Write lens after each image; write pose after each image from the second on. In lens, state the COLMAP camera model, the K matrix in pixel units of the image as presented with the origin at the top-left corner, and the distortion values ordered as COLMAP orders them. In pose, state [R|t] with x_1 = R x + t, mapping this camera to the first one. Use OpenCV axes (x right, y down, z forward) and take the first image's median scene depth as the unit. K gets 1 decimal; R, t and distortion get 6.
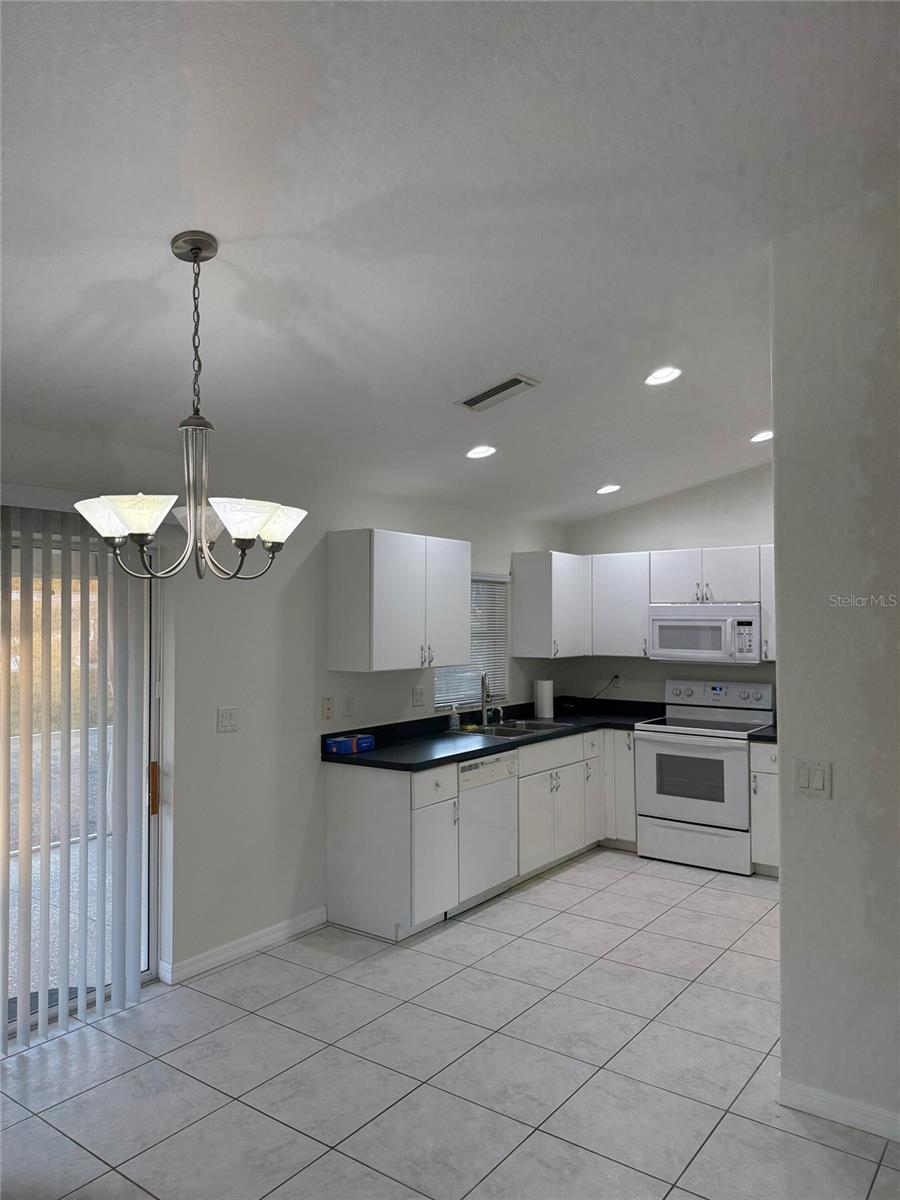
lens RADIAL K [[846.7, 0, 450.0], [0, 846.7, 600.0], [0, 0, 1]] dist [0.137979, -0.230943]
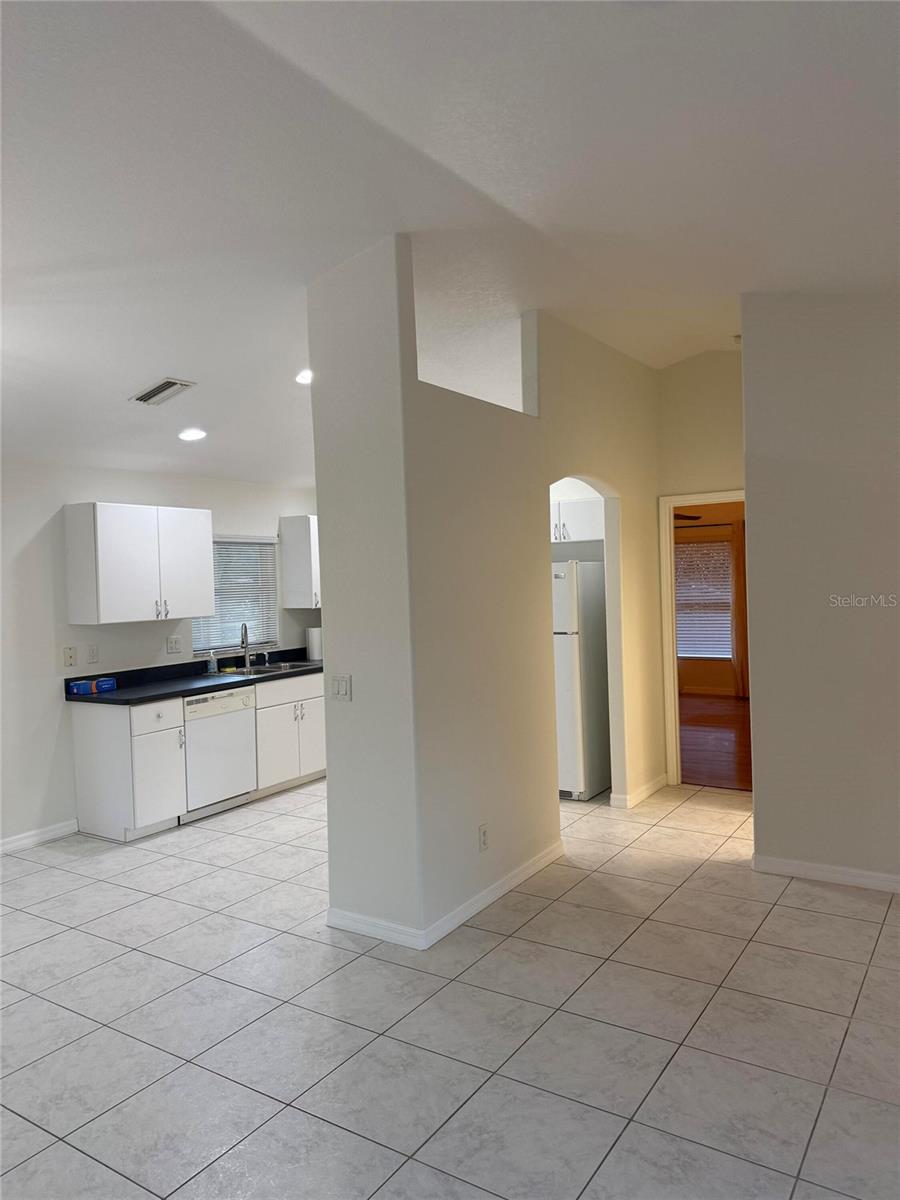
lens RADIAL K [[846.7, 0, 450.0], [0, 846.7, 600.0], [0, 0, 1]] dist [0.137979, -0.230943]
pose [[0.998164, -0.030901, 0.052088, 0.322755], [0.028085, 0.998149, 0.053948, -0.000167], [-0.053659, -0.052386, 0.997184, -0.214697]]
